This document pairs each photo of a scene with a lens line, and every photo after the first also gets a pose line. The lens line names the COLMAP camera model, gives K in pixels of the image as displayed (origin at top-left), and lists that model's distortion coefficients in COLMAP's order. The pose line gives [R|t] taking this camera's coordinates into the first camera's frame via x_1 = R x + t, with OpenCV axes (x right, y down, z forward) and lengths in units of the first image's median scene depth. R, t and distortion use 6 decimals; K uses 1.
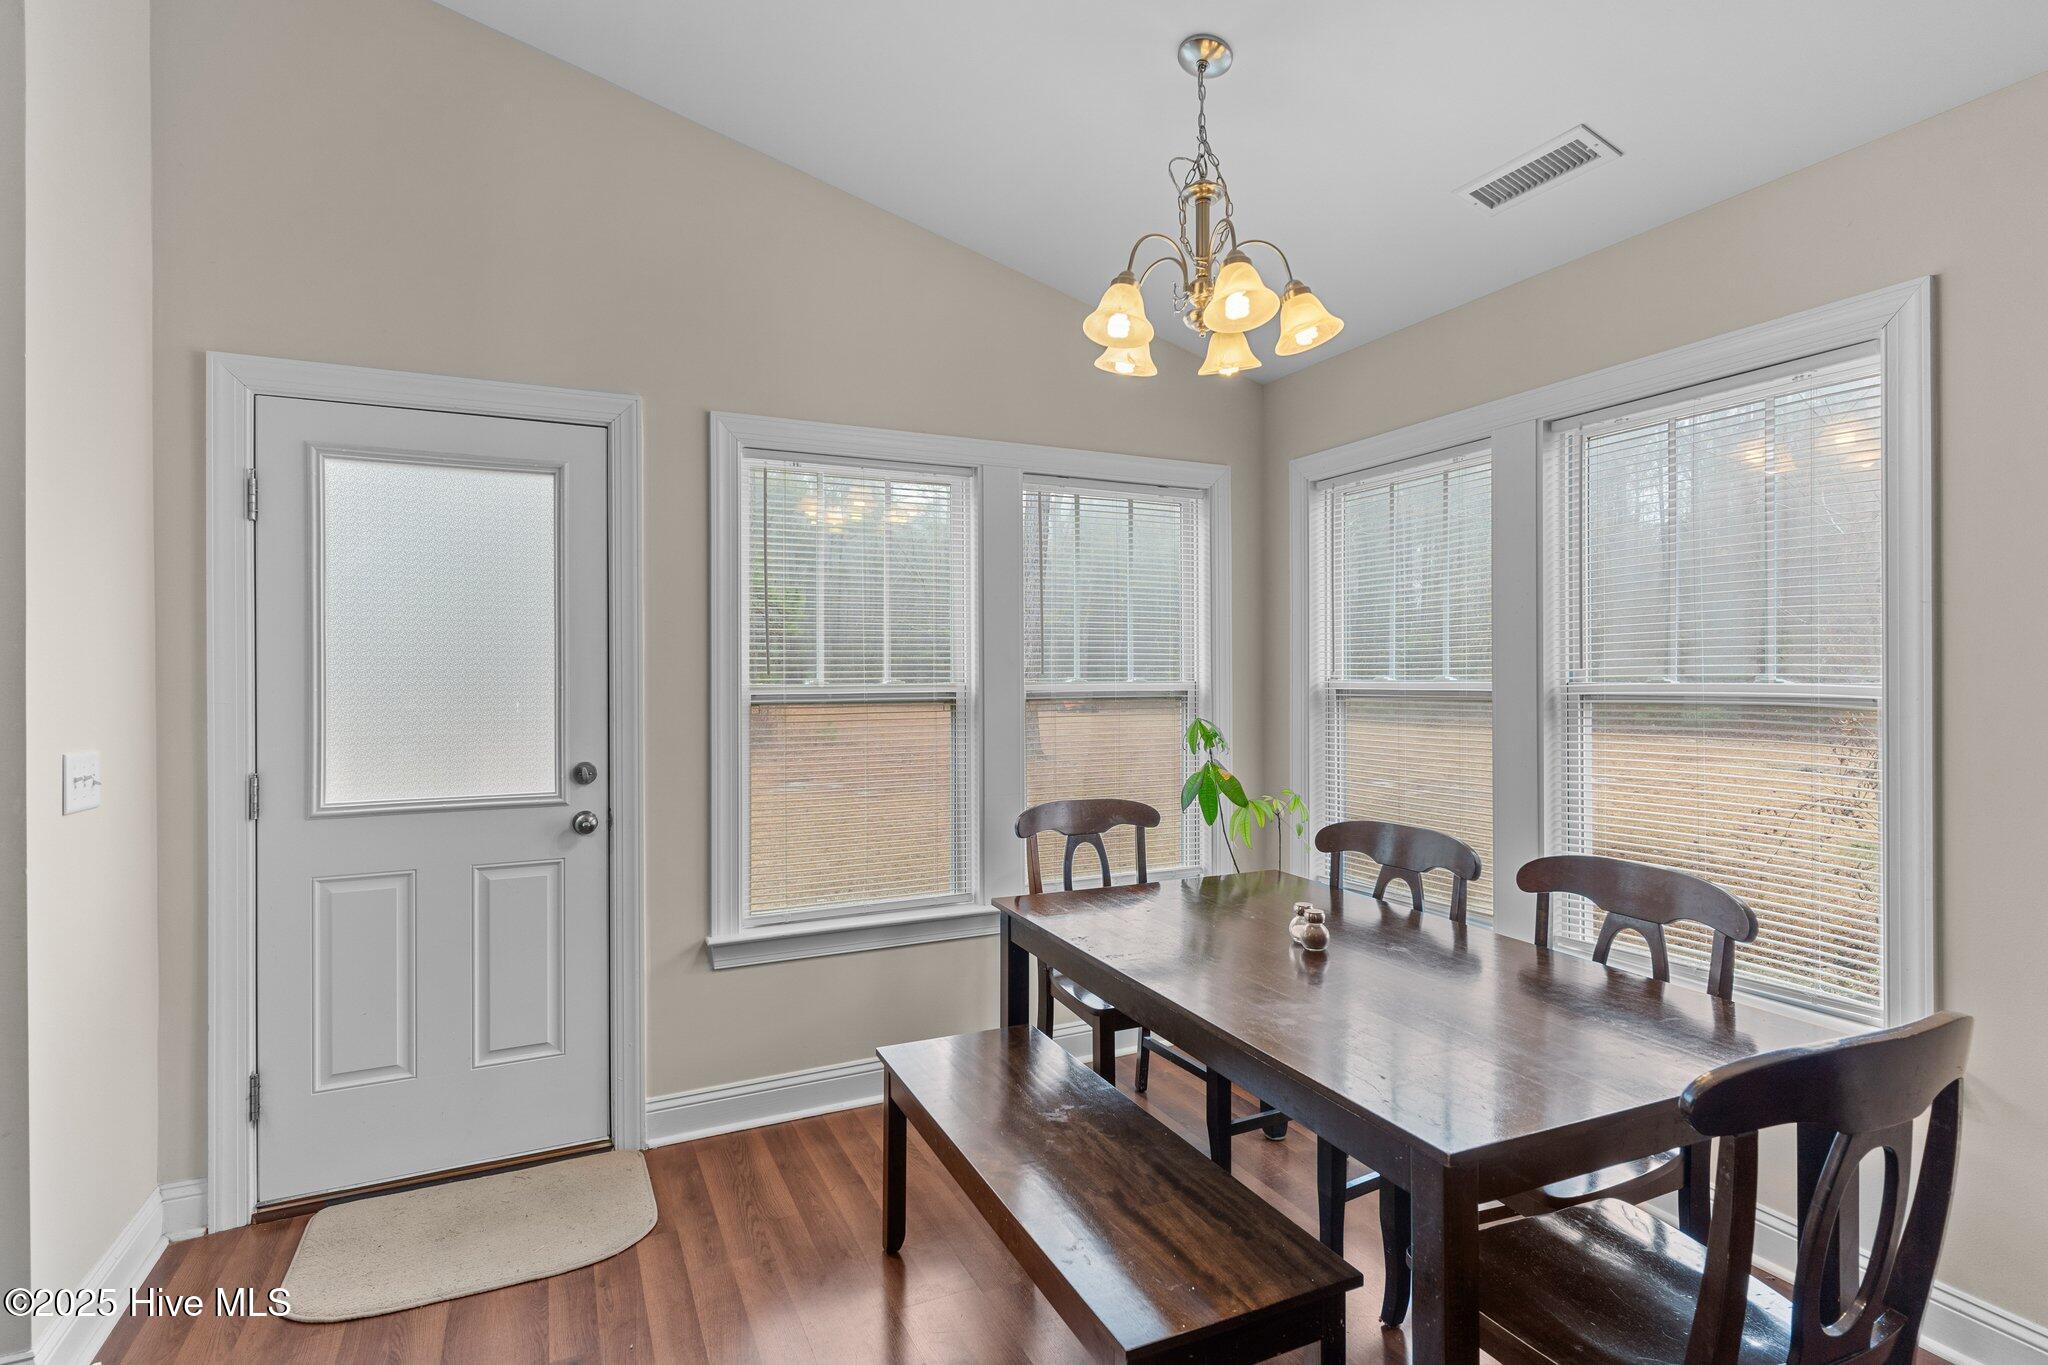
lens RADIAL K [[981.9, 0, 1022.6], [0, 981.9, 675.7], [0, 0, 1]] dist [0.000654, -0.000181]
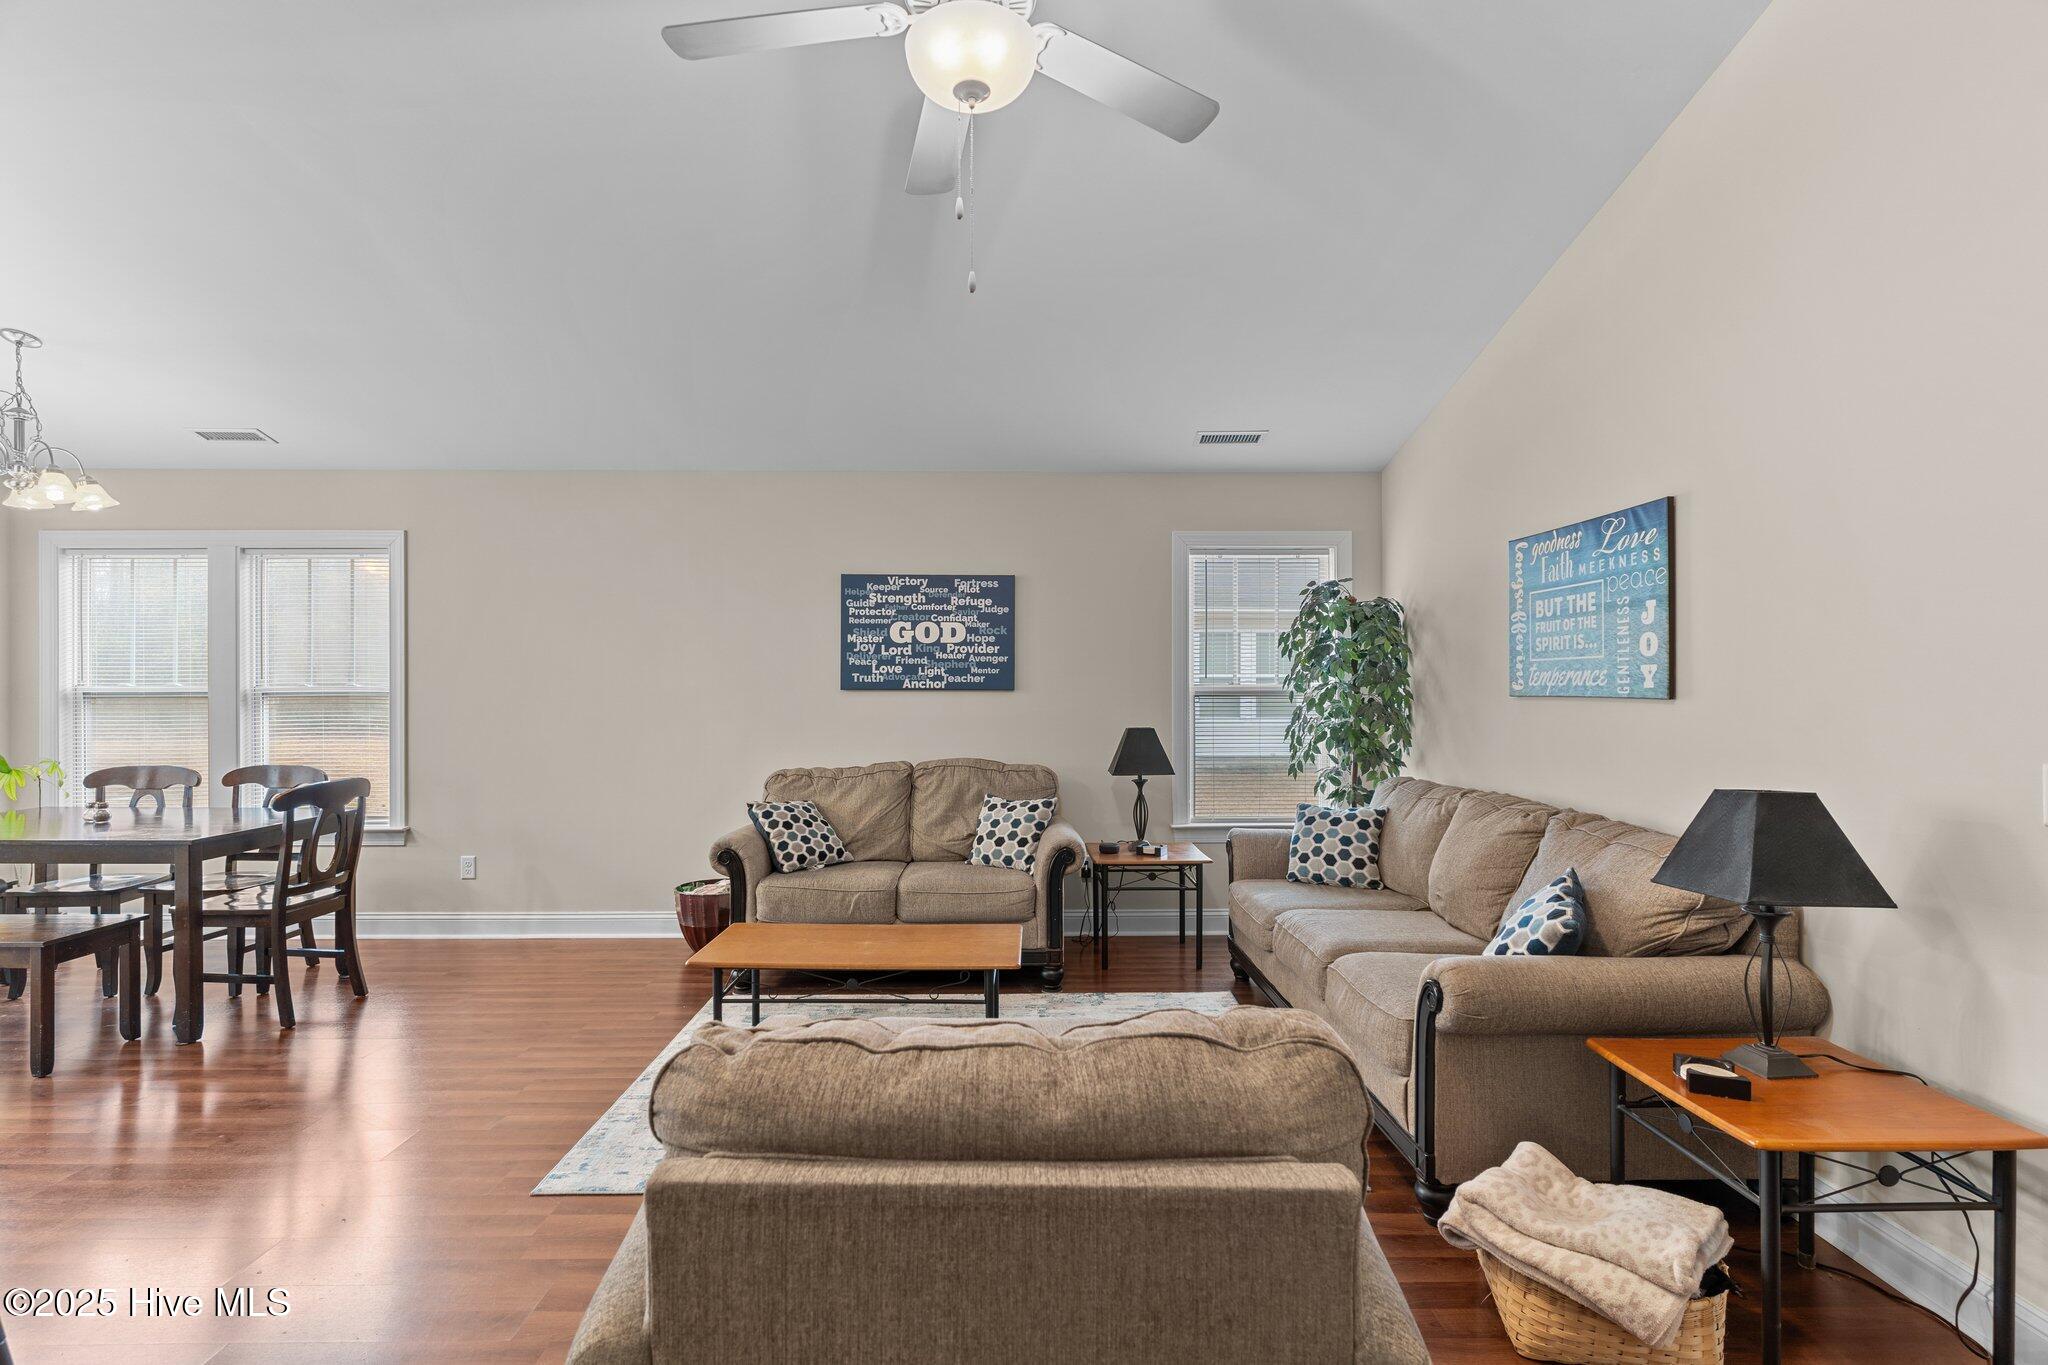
lens RADIAL K [[981.9, 0, 1017.4], [0, 981.9, 682.9], [0, 0, 1]] dist [0.000654, -0.000181]
pose [[0.421403, -0.000838, 0.906873, -0.543214], [0.000294, 1.000000, 0.000787, -0.001271], [-0.906873, -0.000065, 0.421403, -1.133362]]
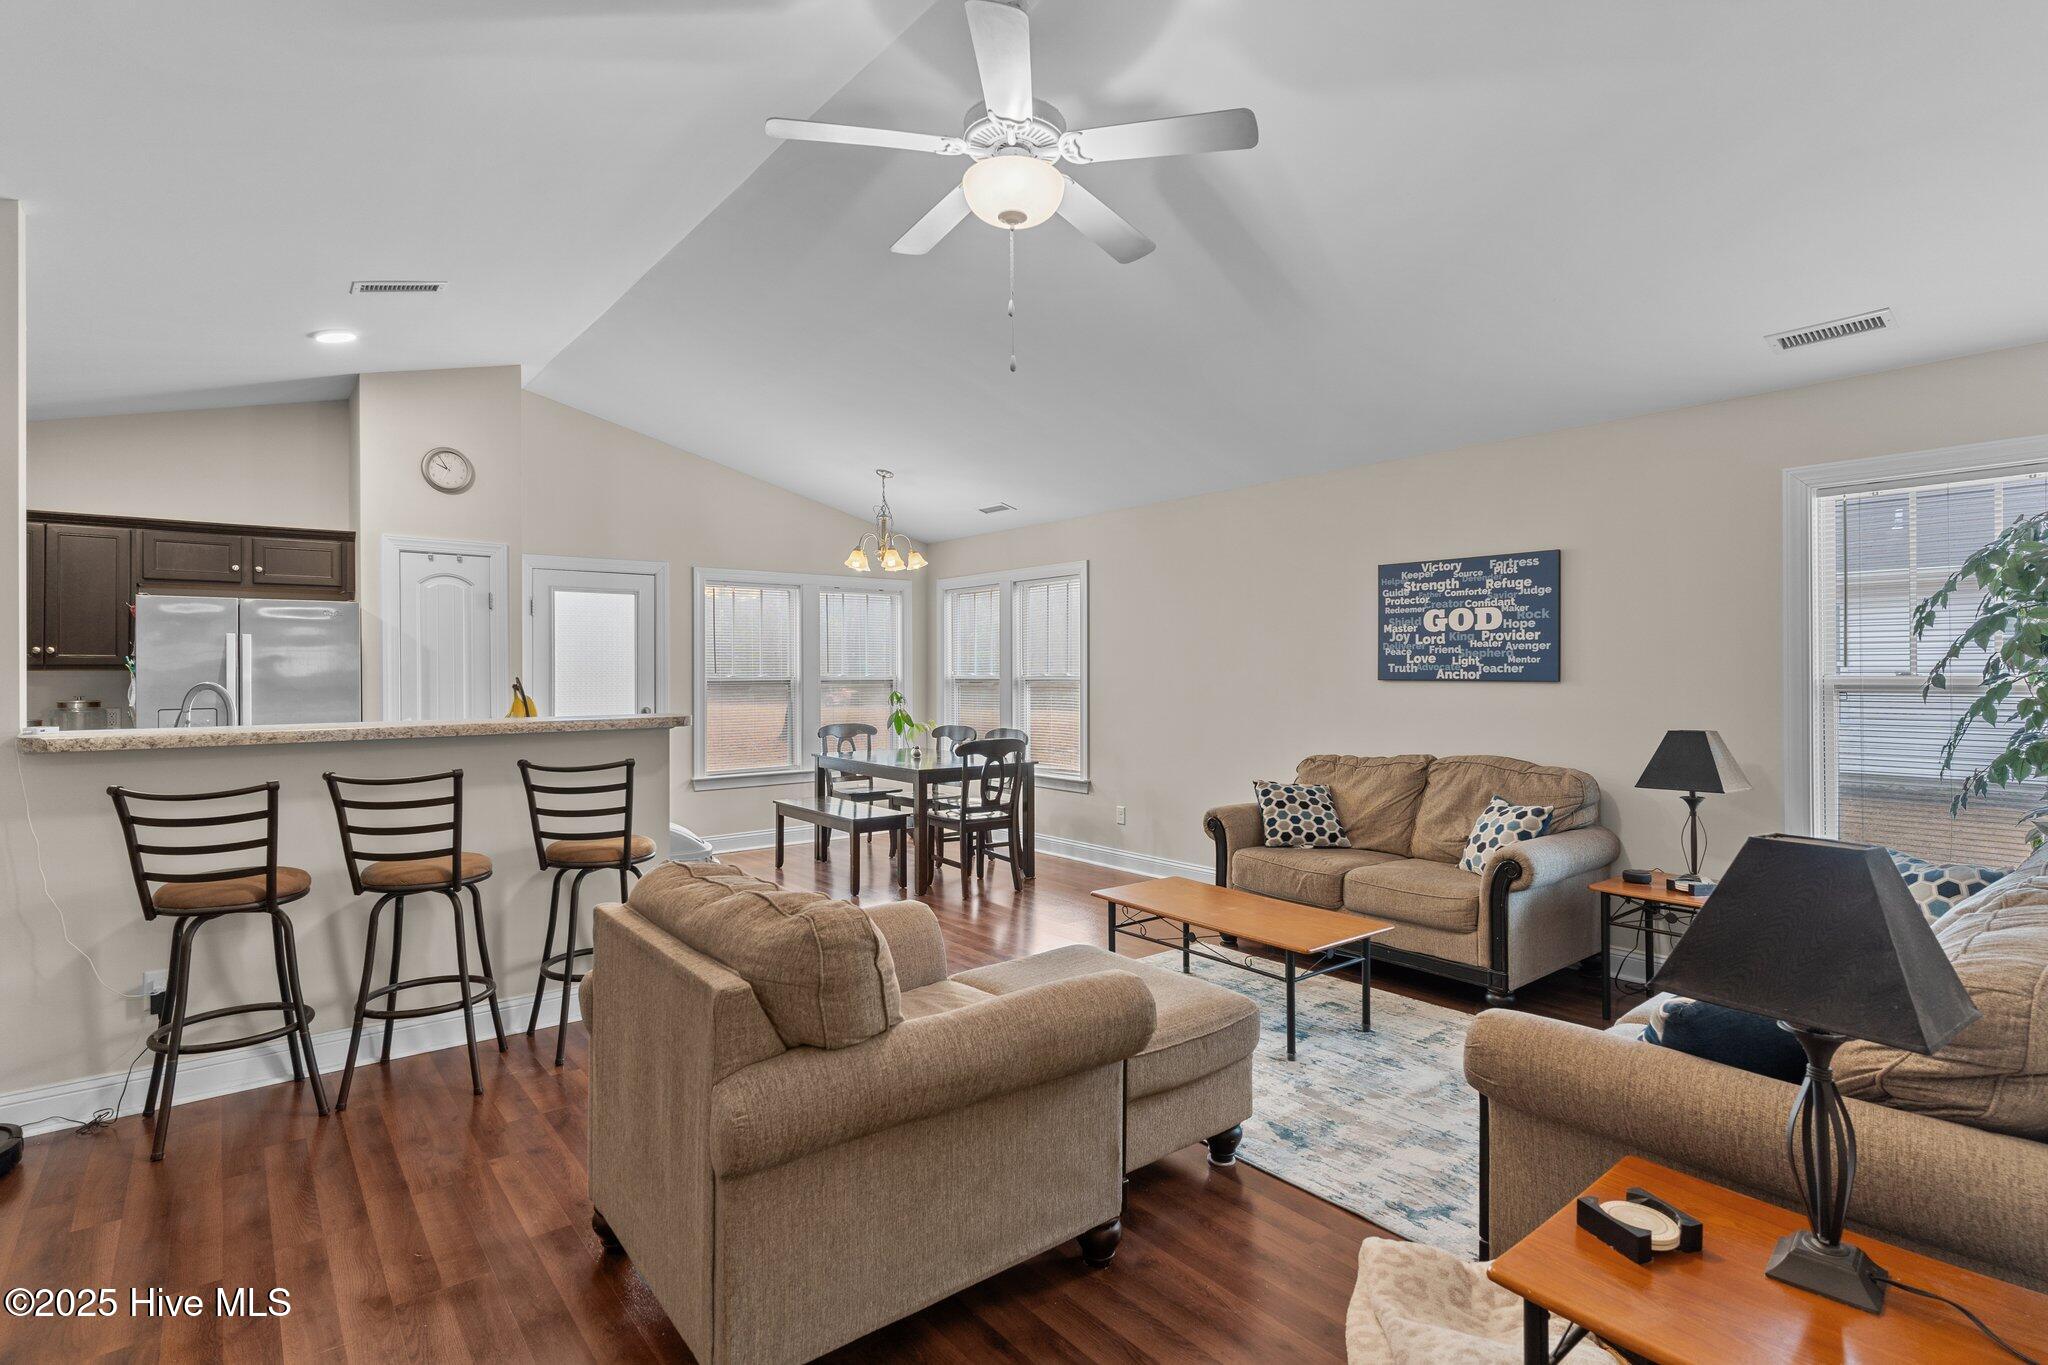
lens RADIAL K [[981.9, 0, 1025.5], [0, 981.9, 666.8], [0, 0, 1]] dist [0.000654, -0.000181]
pose [[0.971372, 0.001527, 0.237560, -0.096591], [-0.000098, 0.999982, -0.006028, -0.000671], [-0.237564, 0.005832, 0.971354, -1.709963]]
